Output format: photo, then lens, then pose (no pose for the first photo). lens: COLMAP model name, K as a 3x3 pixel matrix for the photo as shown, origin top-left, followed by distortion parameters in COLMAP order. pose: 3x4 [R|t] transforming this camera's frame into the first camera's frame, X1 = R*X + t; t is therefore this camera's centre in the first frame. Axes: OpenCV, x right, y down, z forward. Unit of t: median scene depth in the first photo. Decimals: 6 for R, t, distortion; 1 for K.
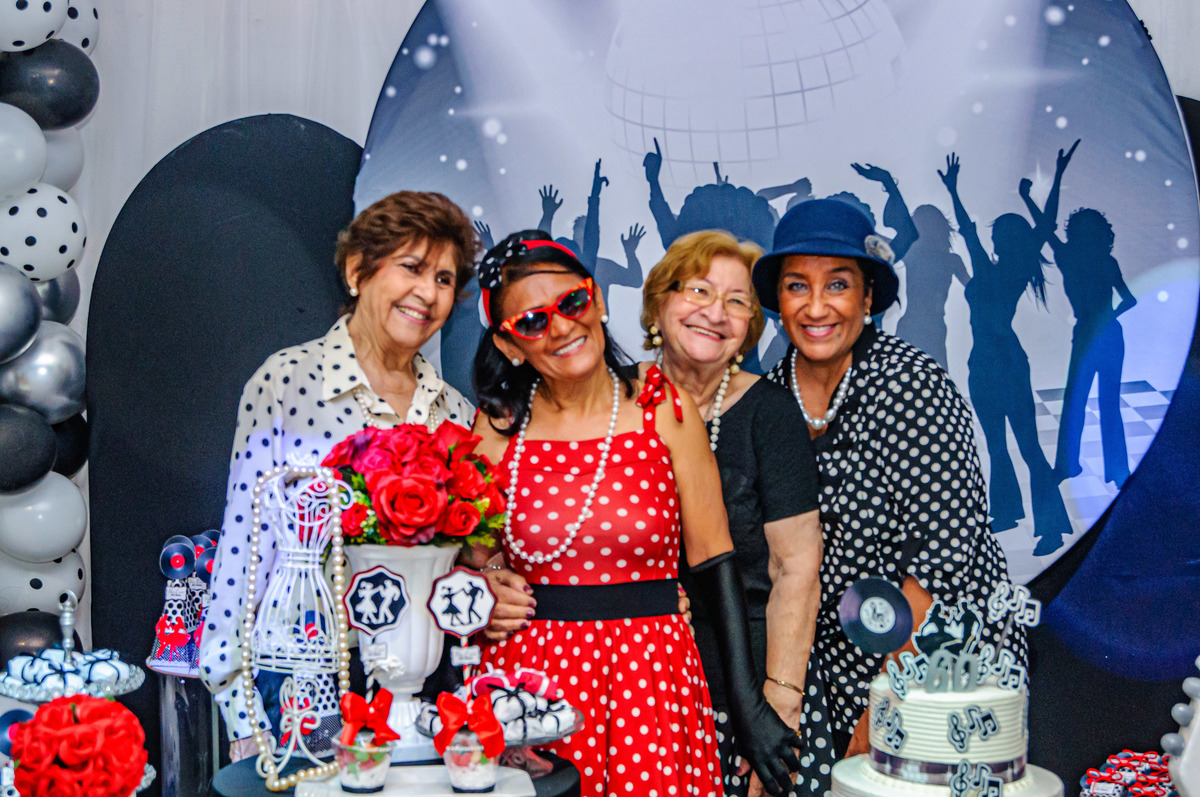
lens RADIAL K [[2153.1, 0, 615.2], [0, 2153.1, 398.0], [0, 0, 1]] dist [0.009496, 0.044272]
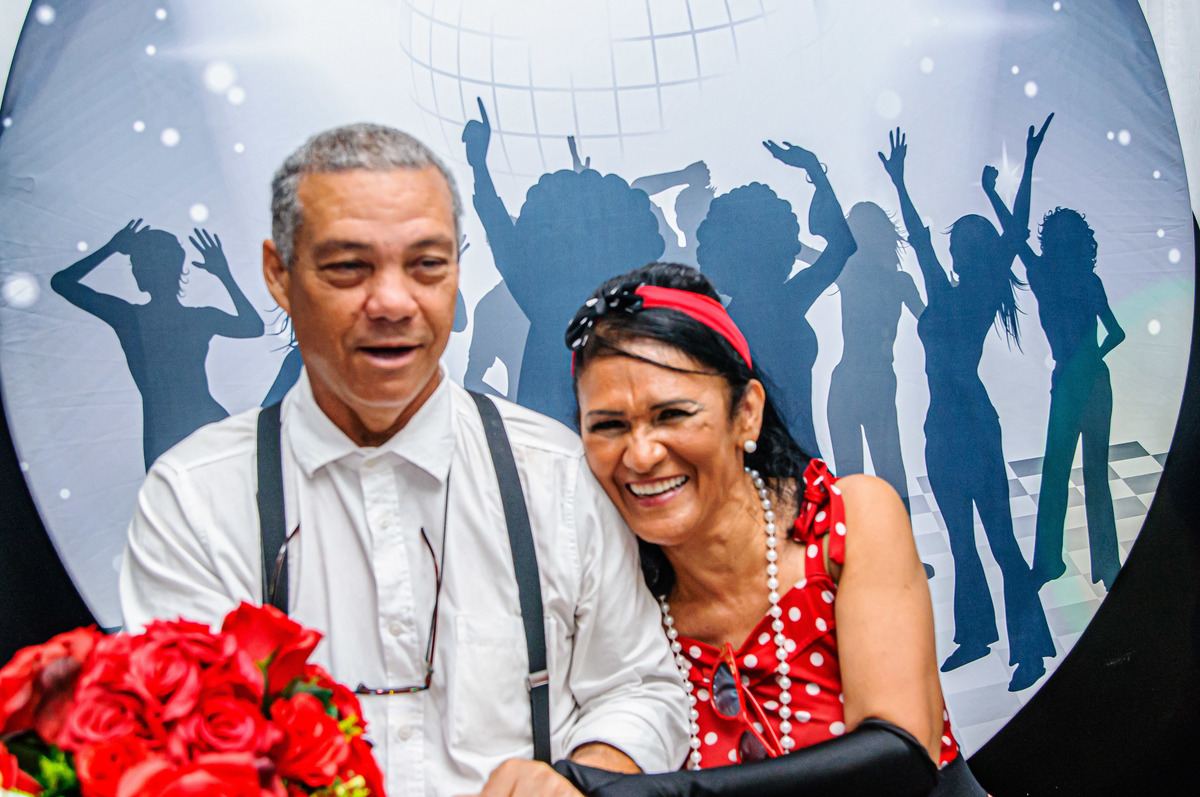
lens RADIAL K [[1566.4, 0, 600.0], [0, 1566.4, 398.5], [0, 0, 1]] dist [-0.068841, 0.078295]
pose [[0.959269, -0.035781, 0.280218, -0.080856], [0.044893, 0.998649, -0.026164, -0.017482], [-0.278904, 0.037678, 0.959580, 0.547329]]
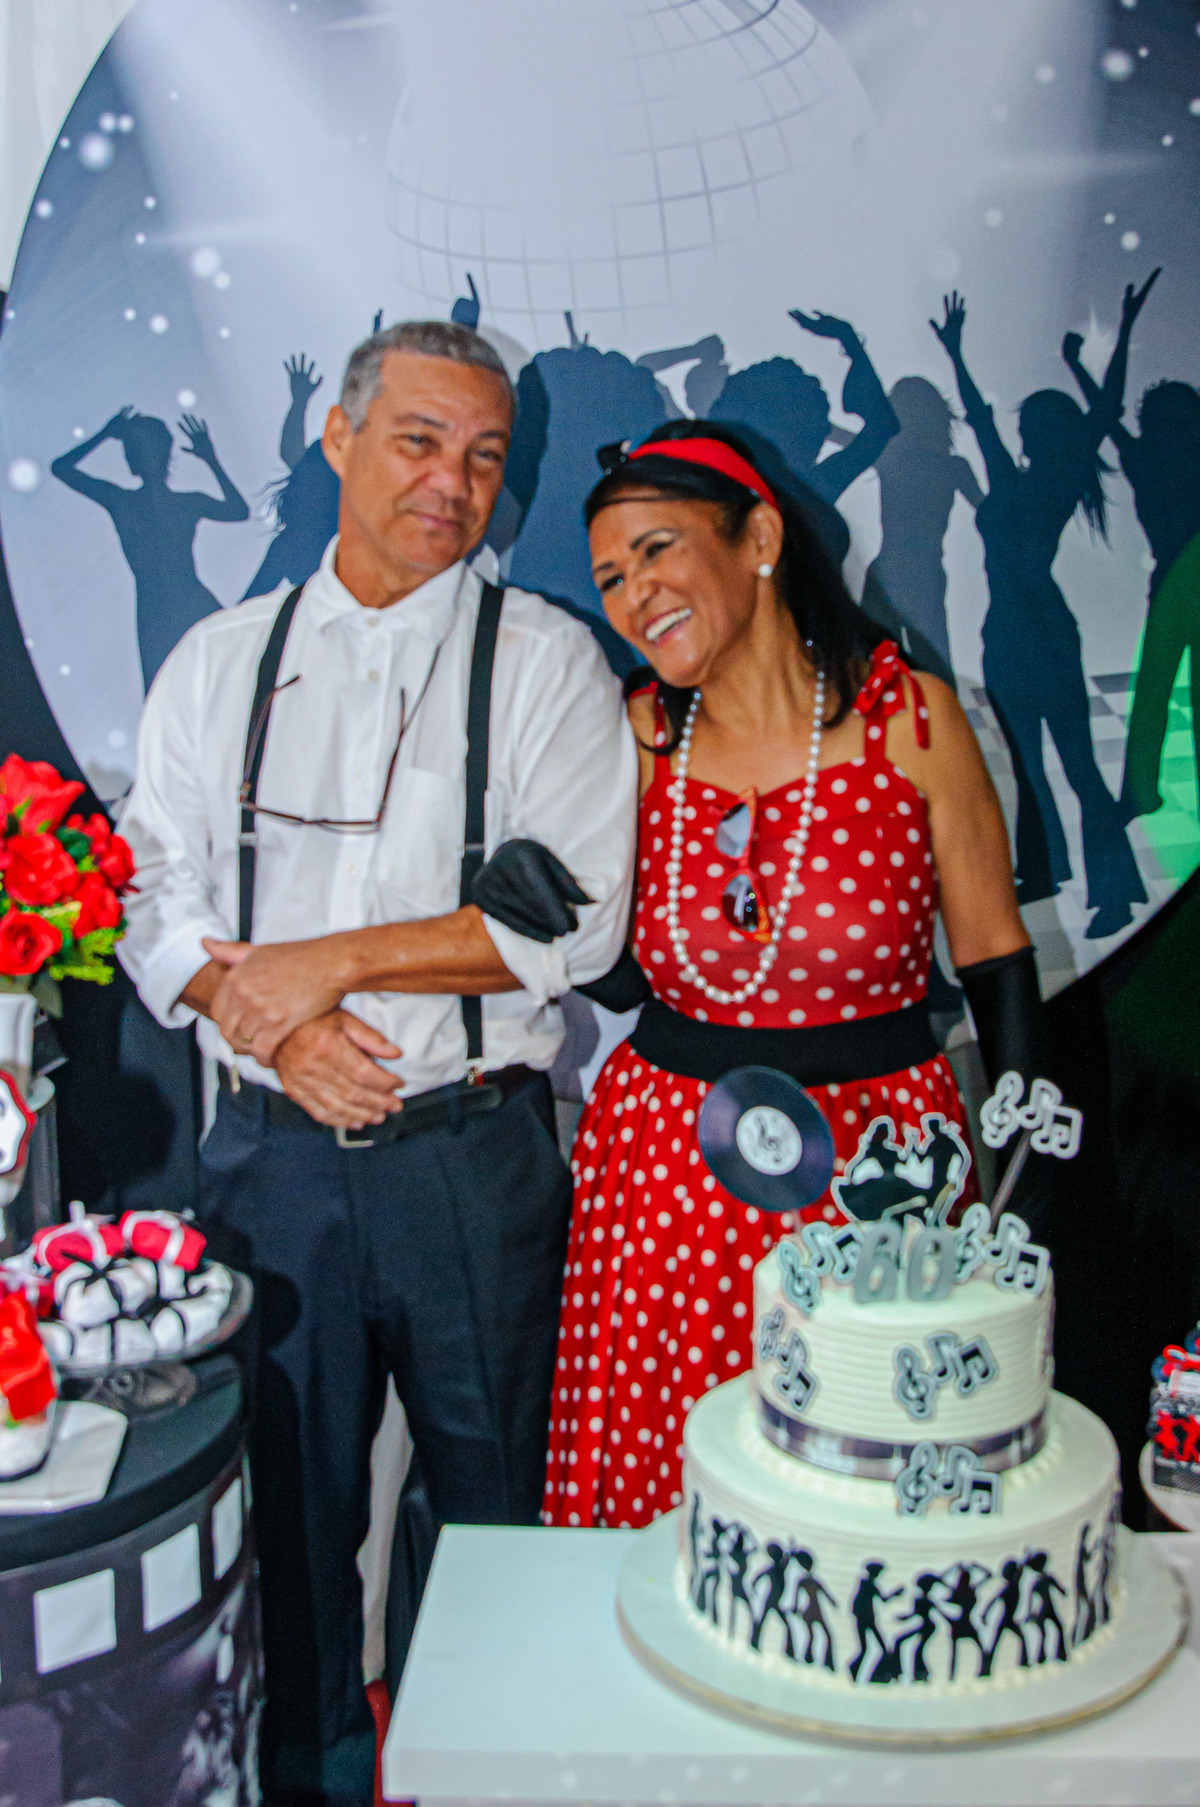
lens RADIAL K [[2225.1, 0, 612.4], [0, 2225.1, 814.2], [0, 0, 1]] dist [-0.113578, 0.095522]
pose [[0.999509, -0.009133, -0.029961, 0.077137], [0.011419, 0.996961, 0.077056, -0.014871], [0.029166, -0.077360, 0.996577, 0.360032]]
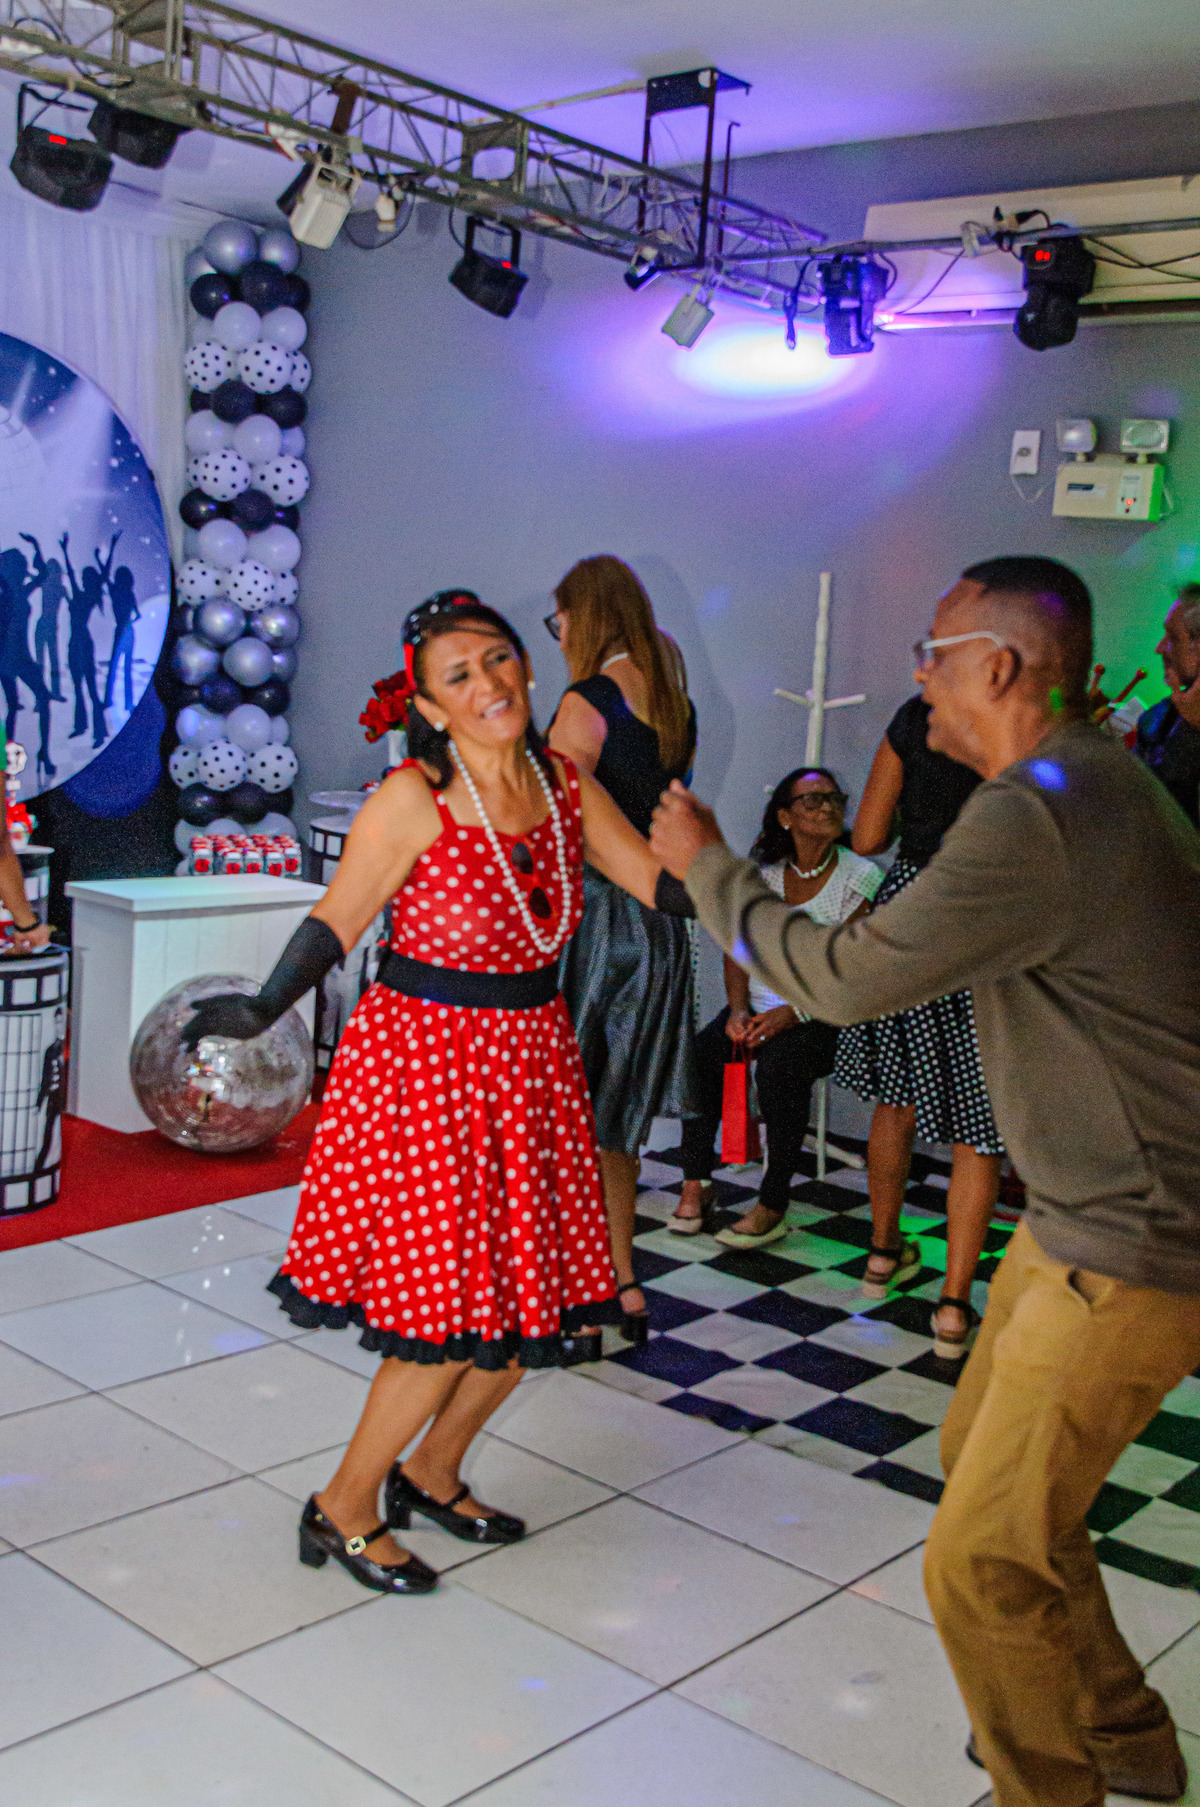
lens RADIAL K [[1950.7, 0, 600.0], [0, 1950.7, 903.5], [0, 0, 1]] dist [-0.072939, 0.013596]
pose [[0.647037, -0.056630, 0.760353, -0.834376], [-0.031755, 0.994371, 0.101081, 0.022121], [-0.761797, -0.089548, 0.641597, -0.450272]]
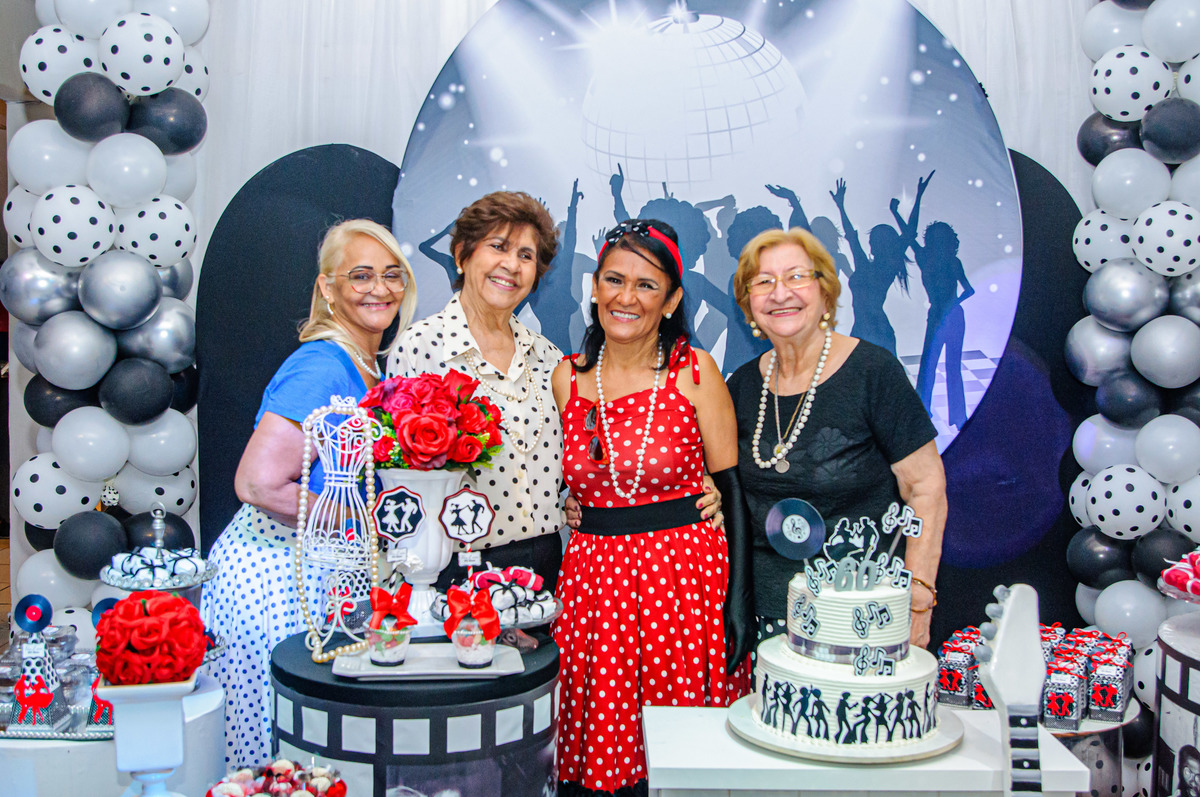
lens RADIAL K [[1366.5, 0, 600.0], [0, 1366.5, 398.5], [0, 0, 1]] dist [-0.093152, 0.038091]
pose [[0.999816, 0.010263, 0.016189, -0.005421], [-0.010618, 0.999701, 0.022025, 0.006046], [-0.015958, -0.022193, 0.999626, 0.155288]]
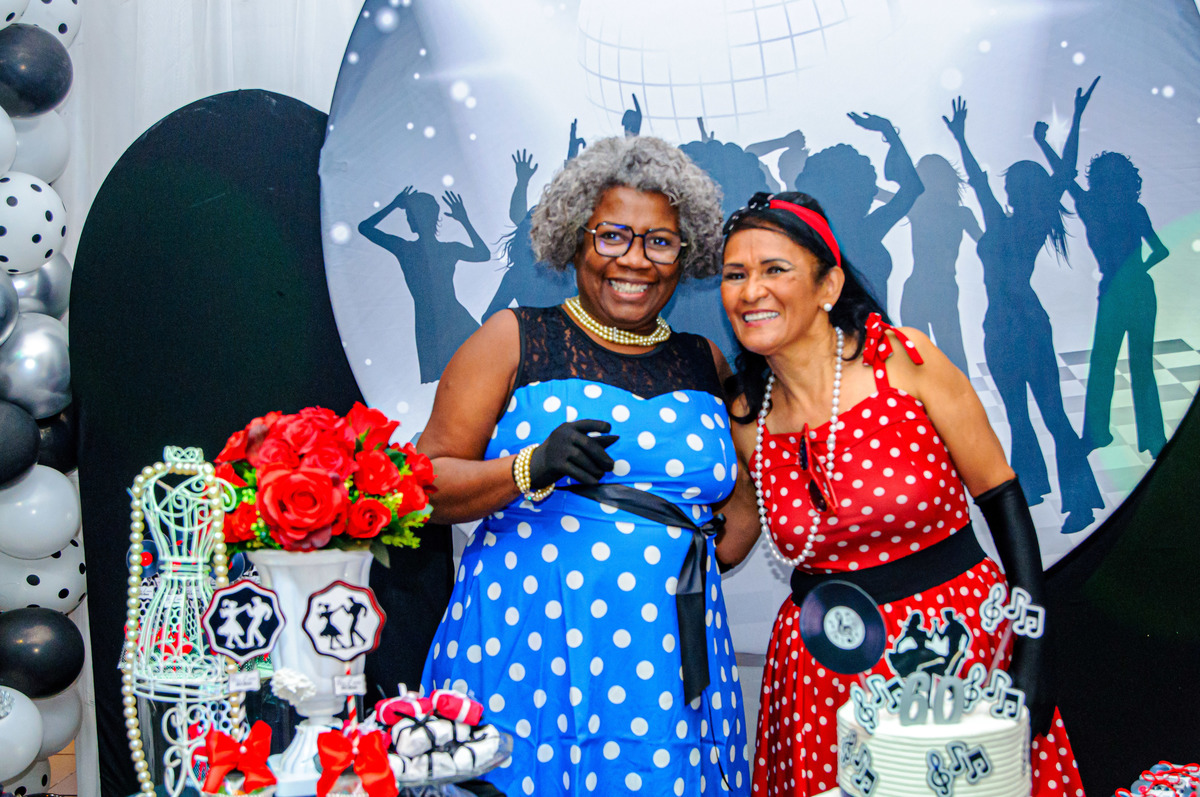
lens RADIAL K [[1731.2, 0, 600.0], [0, 1731.2, 398.5], [0, 0, 1]] dist [-0.049698, 0.113019]
pose [[0.994857, -0.027708, -0.097424, 0.073210], [0.028747, 0.999544, 0.009279, 0.003227], [0.097122, -0.012032, 0.995200, 0.254657]]
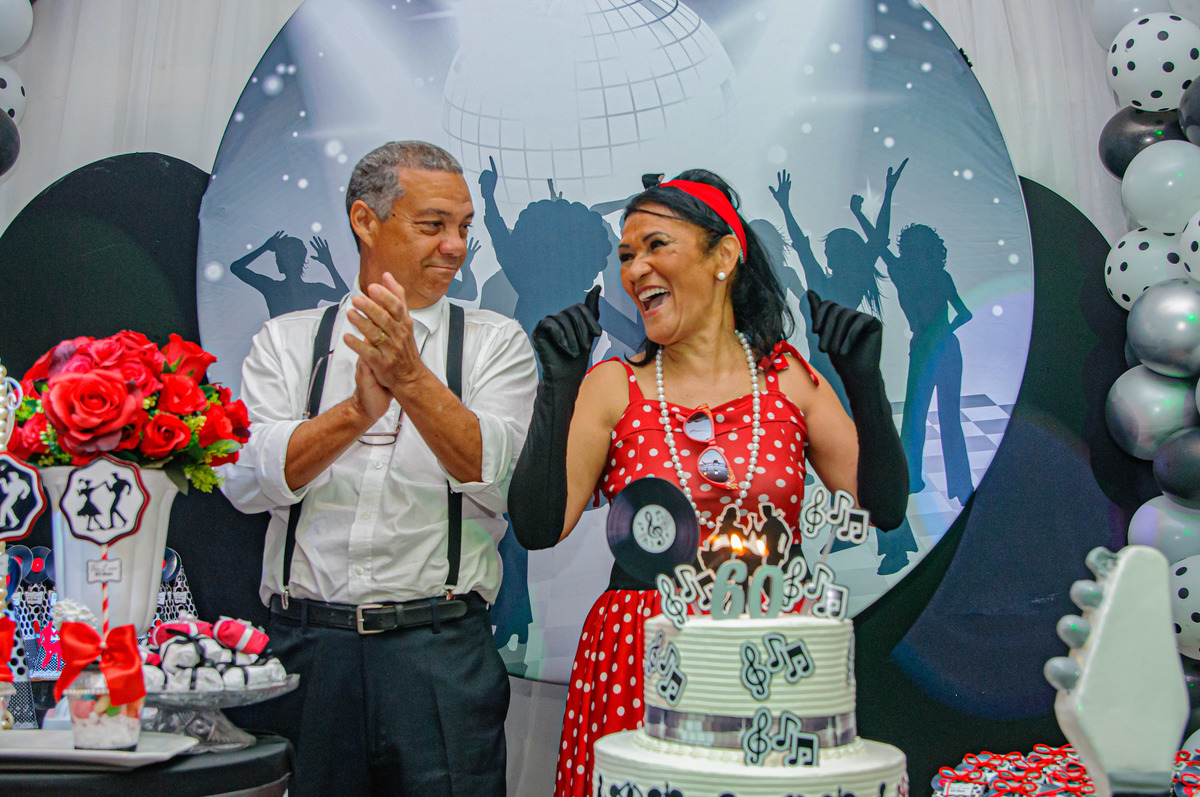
lens RADIAL K [[1323.2, 0, 600.0], [0, 1323.2, 398.5], [0, 0, 1]] dist [-0.115065, 0.132772]
pose [[0.999513, -0.001091, -0.031181, 0.089741], [-0.004788, 0.982187, -0.187843, 0.109398], [0.030830, 0.187901, 0.981704, 0.409905]]
